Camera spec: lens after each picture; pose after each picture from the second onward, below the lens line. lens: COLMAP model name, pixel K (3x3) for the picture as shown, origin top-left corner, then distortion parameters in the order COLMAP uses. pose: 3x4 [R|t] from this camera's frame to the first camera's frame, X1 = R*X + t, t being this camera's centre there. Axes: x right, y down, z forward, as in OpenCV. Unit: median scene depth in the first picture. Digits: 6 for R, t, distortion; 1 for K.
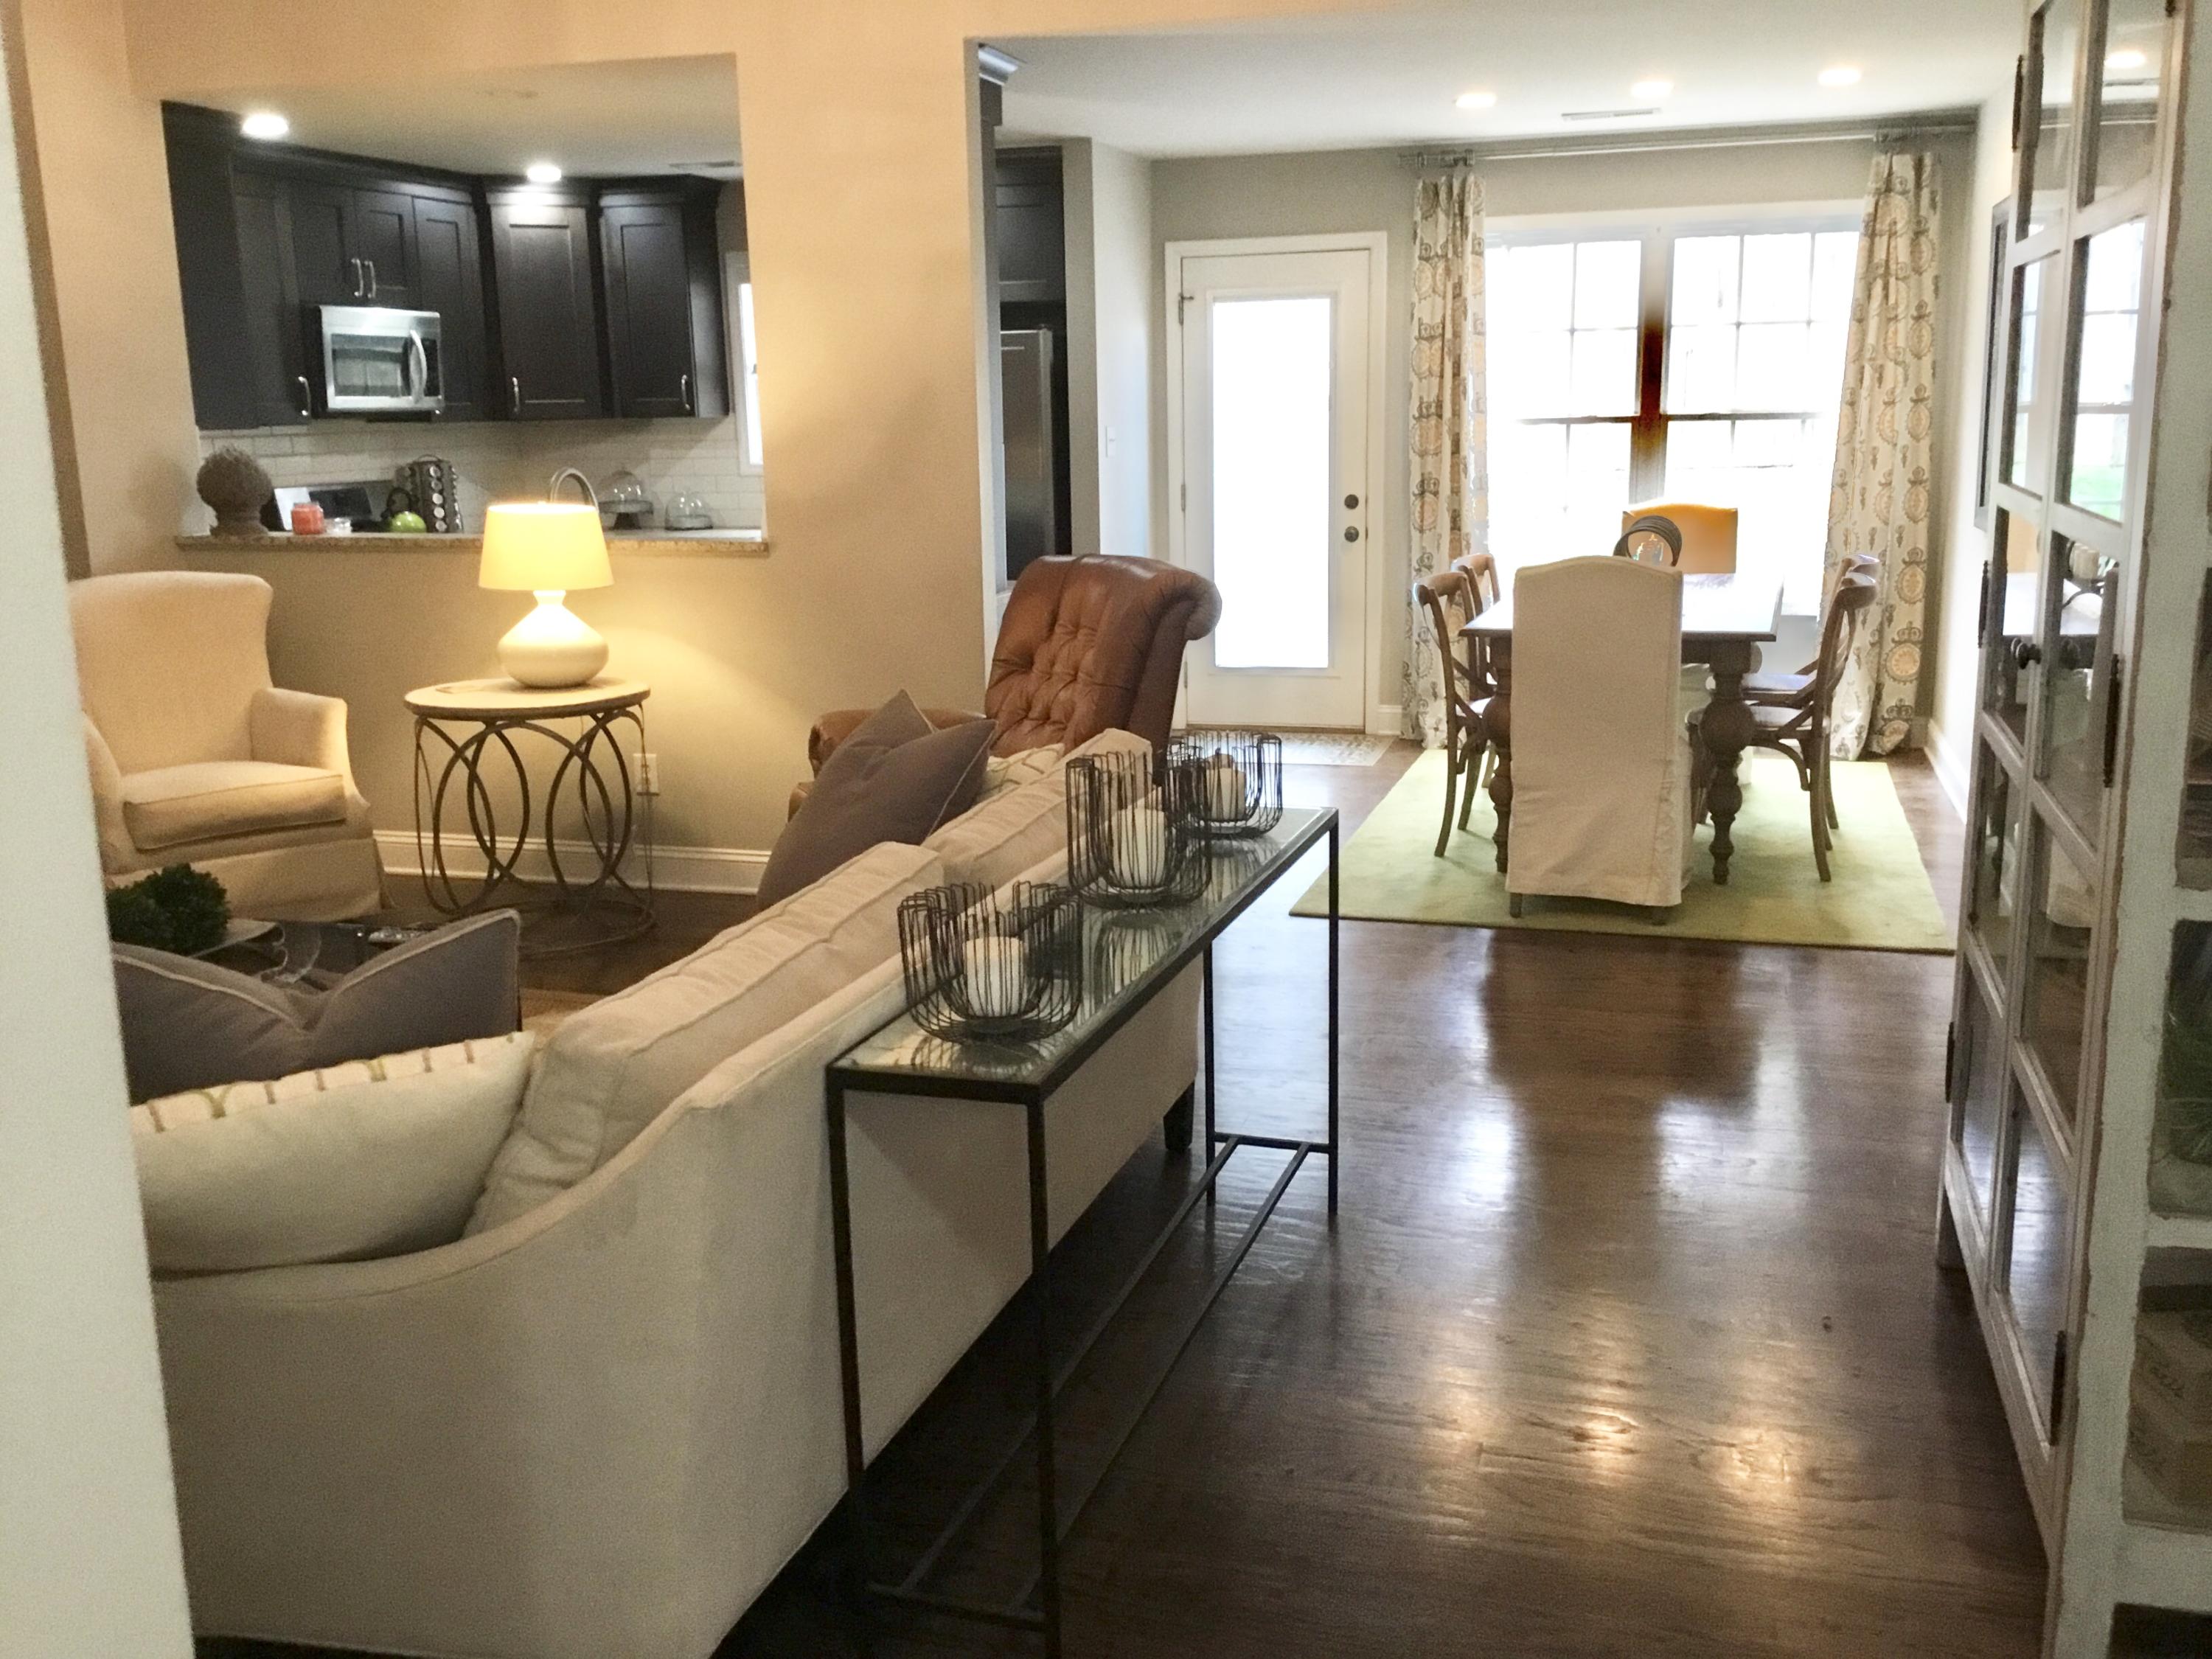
lens RADIAL K [[2009.4, 0, 1115.0], [0, 2009.4, 810.1], [0, 0, 1]] dist [0.092530, -0.022701]
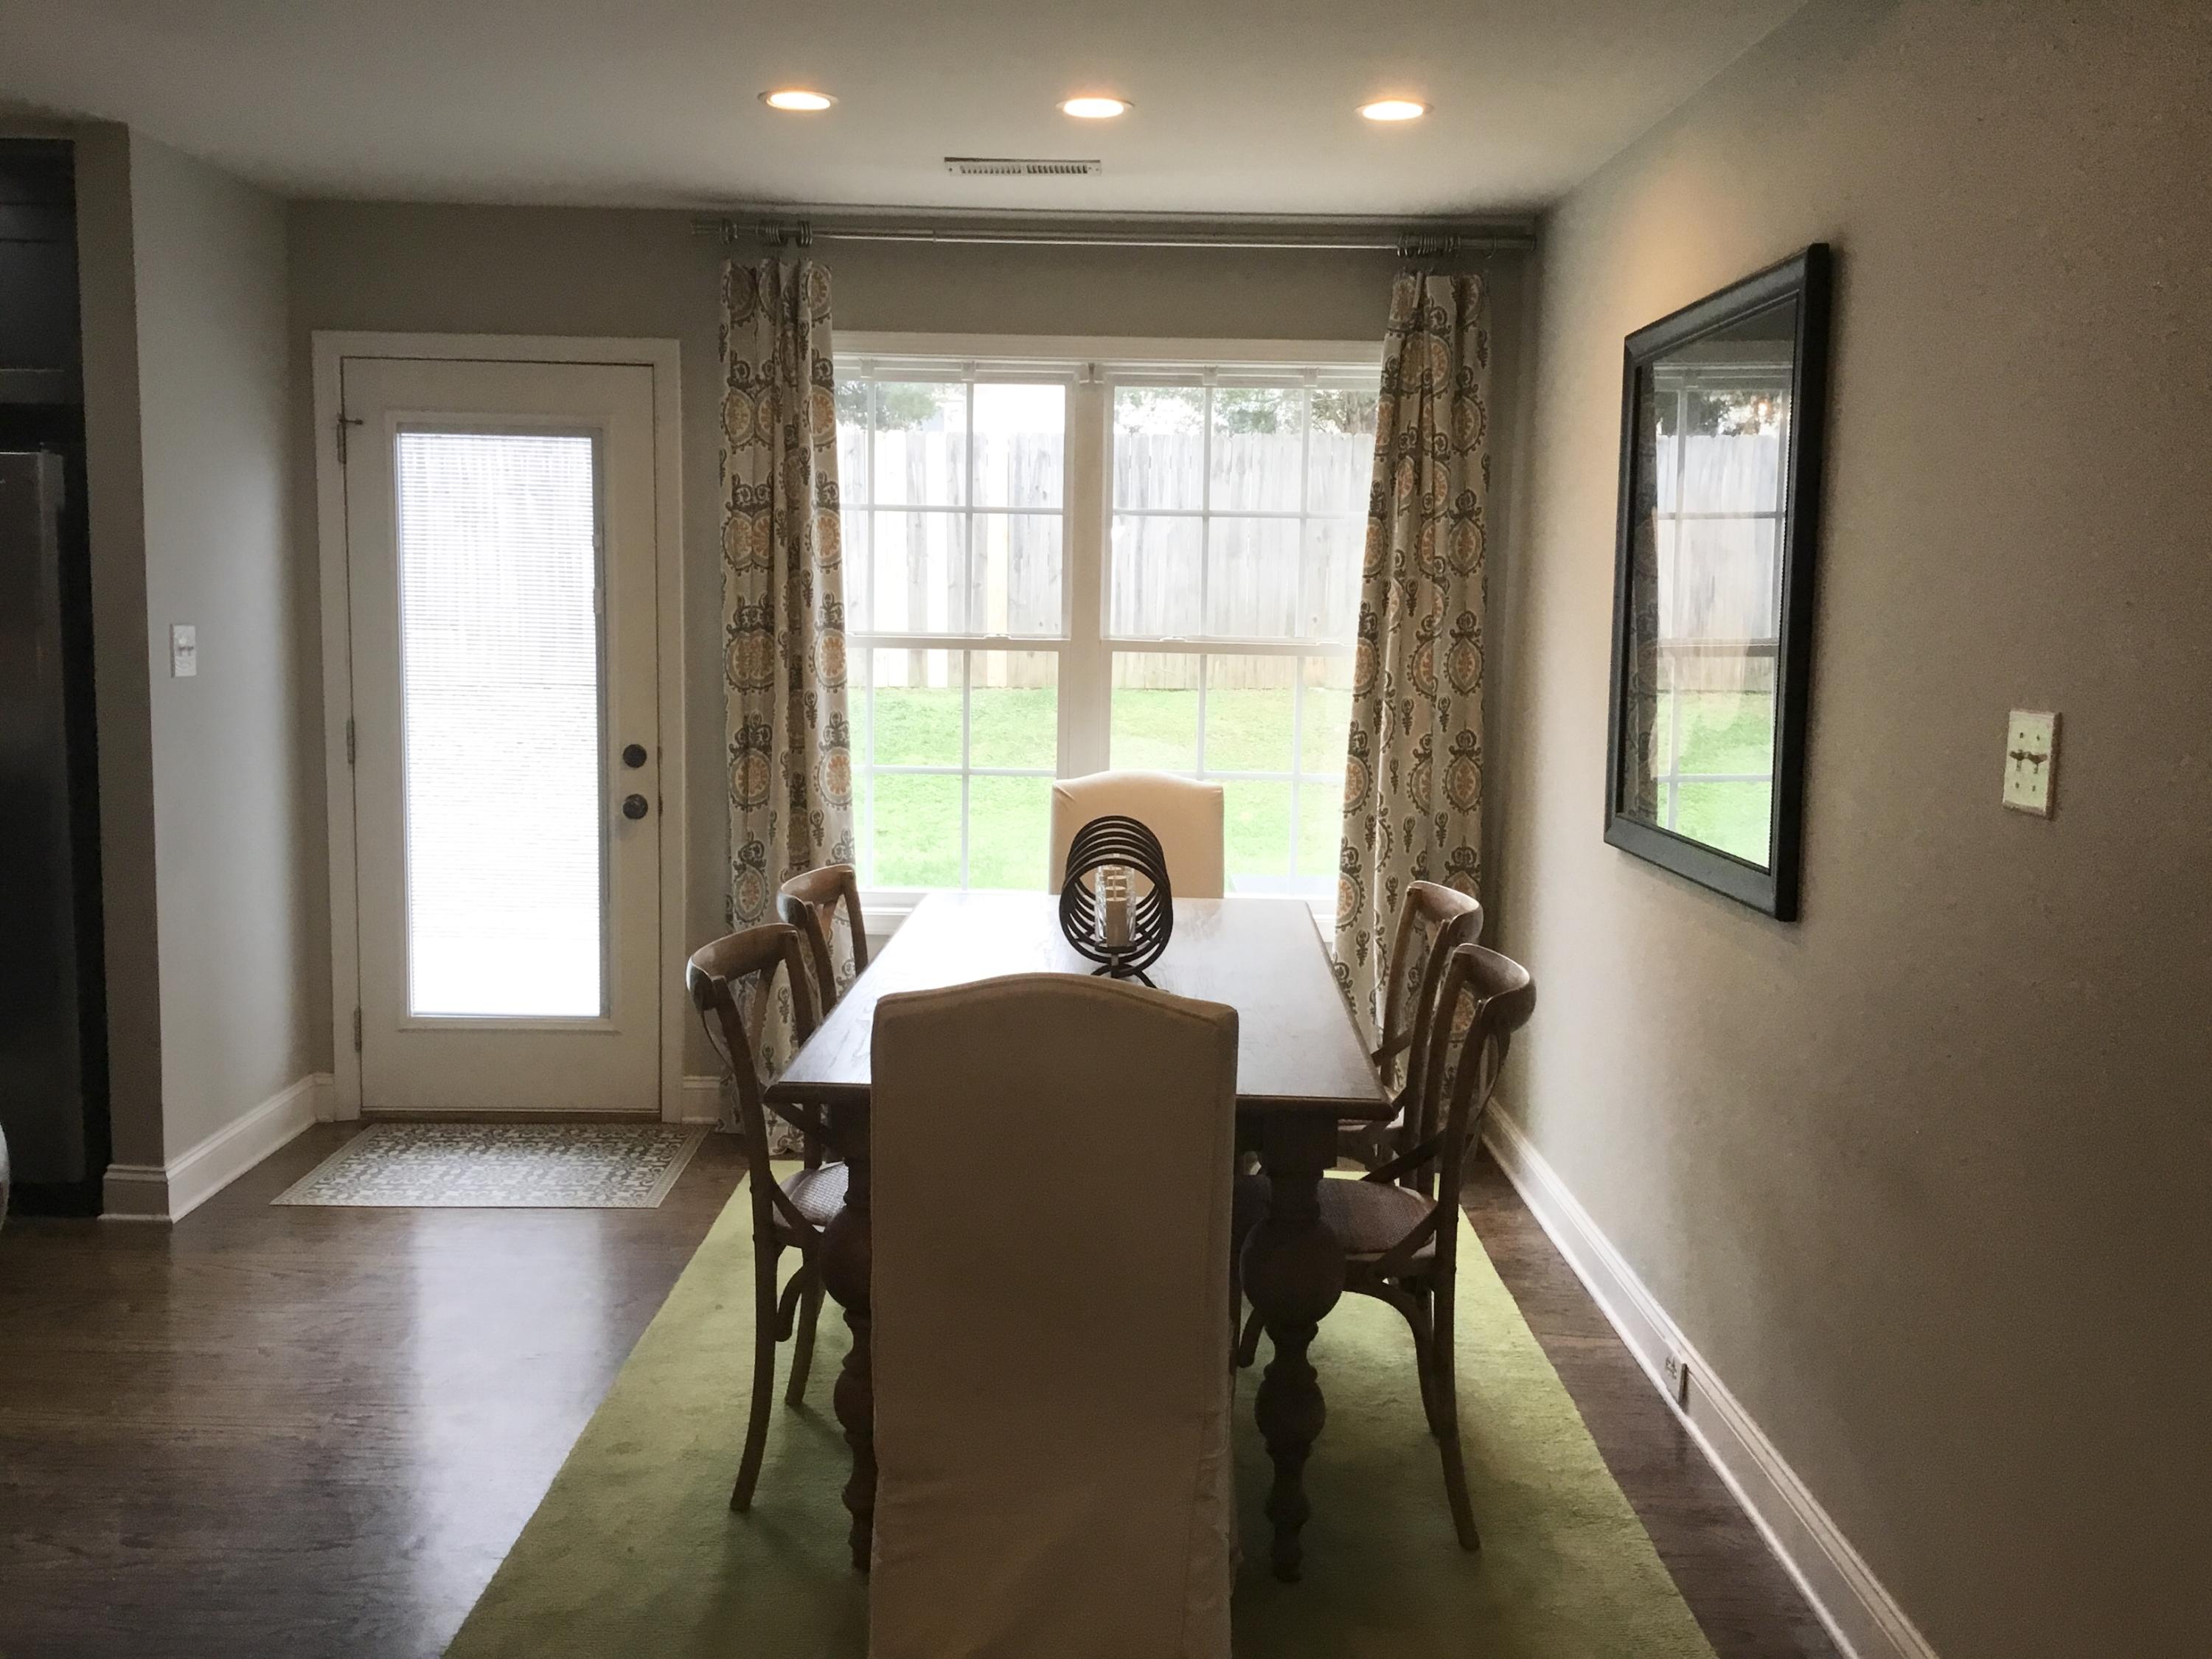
lens RADIAL K [[2009.4, 0, 1102.7], [0, 2009.4, 826.3], [0, 0, 1]] dist [0.092530, -0.022701]
pose [[0.957749, 0.000460, 0.287604, 0.081087], [0.023652, 0.996485, -0.080359, -0.082307], [-0.286630, 0.083766, 0.954372, 0.381588]]
